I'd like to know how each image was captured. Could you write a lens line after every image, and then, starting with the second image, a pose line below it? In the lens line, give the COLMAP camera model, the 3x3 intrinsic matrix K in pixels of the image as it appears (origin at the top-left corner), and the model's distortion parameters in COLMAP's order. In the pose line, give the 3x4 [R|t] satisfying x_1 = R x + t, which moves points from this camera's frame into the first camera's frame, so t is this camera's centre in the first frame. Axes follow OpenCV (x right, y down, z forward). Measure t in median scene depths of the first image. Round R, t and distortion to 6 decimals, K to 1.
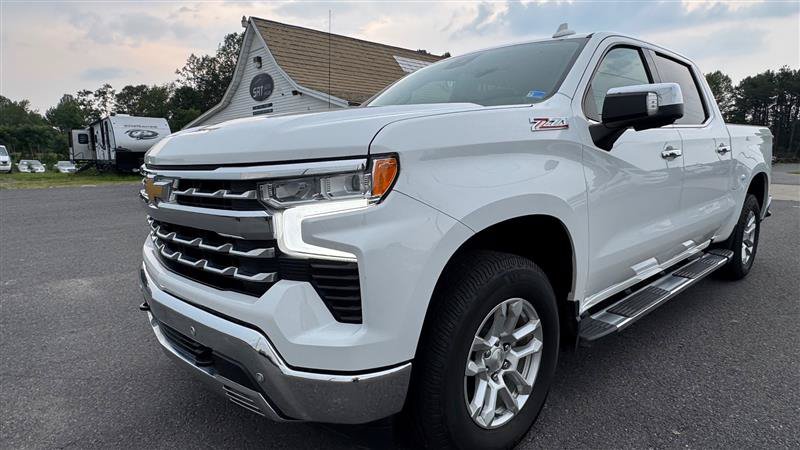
lens RADIAL K [[458.6, 0, 400.0], [0, 458.6, 225.0], [0, 0, 1]] dist [0.000259, 0.000310]
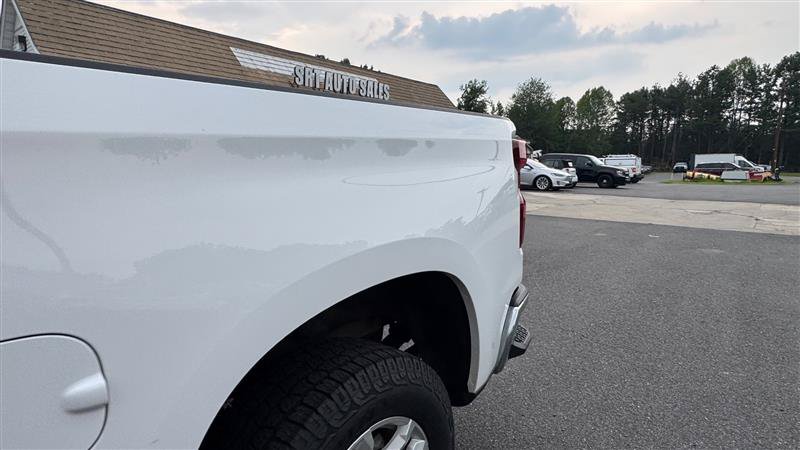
lens RADIAL K [[458.6, 0, 400.0], [0, 458.6, 225.0], [0, 0, 1]] dist [0.000259, 0.000310]
pose [[0.984844, -0.020381, 0.172242, 0.717488], [0.023618, 0.999581, -0.016763, -0.102858], [-0.171828, 0.020577, 0.984912, 0.620589]]
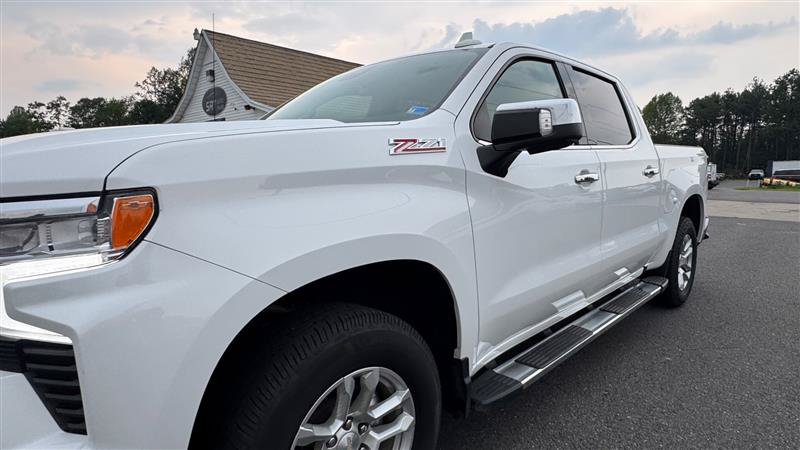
lens RADIAL K [[458.0, 0, 402.4], [0, 458.0, 219.5], [0, 0, 1]] dist [0.000097, -0.000701]
pose [[0.997645, -0.004056, 0.068476, 0.161768], [0.007096, 0.998997, -0.044214, -0.035977], [-0.068227, 0.044596, 0.996673, 0.131036]]
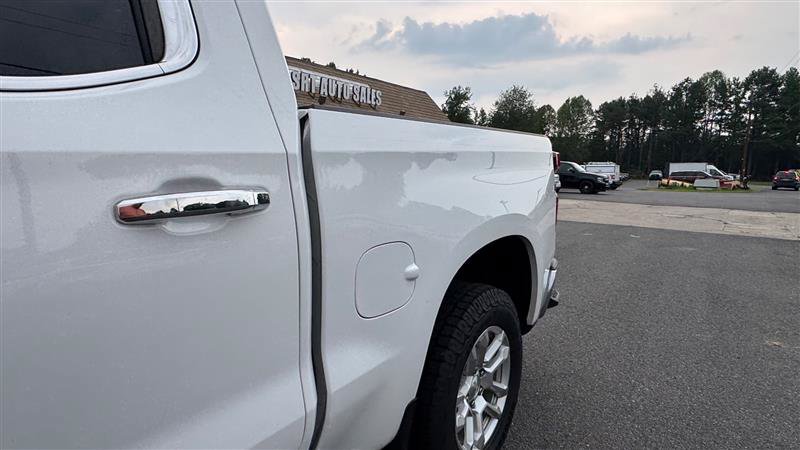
lens RADIAL K [[459.6, 0, 400.0], [0, 459.6, 225.0], [0, 0, 1]] dist [-0.004117, 0.001524]
pose [[0.976919, -0.009692, 0.213392, 0.558345], [0.015323, 0.999576, -0.024747, -0.077064], [-0.213061, 0.027445, 0.976653, 0.464548]]
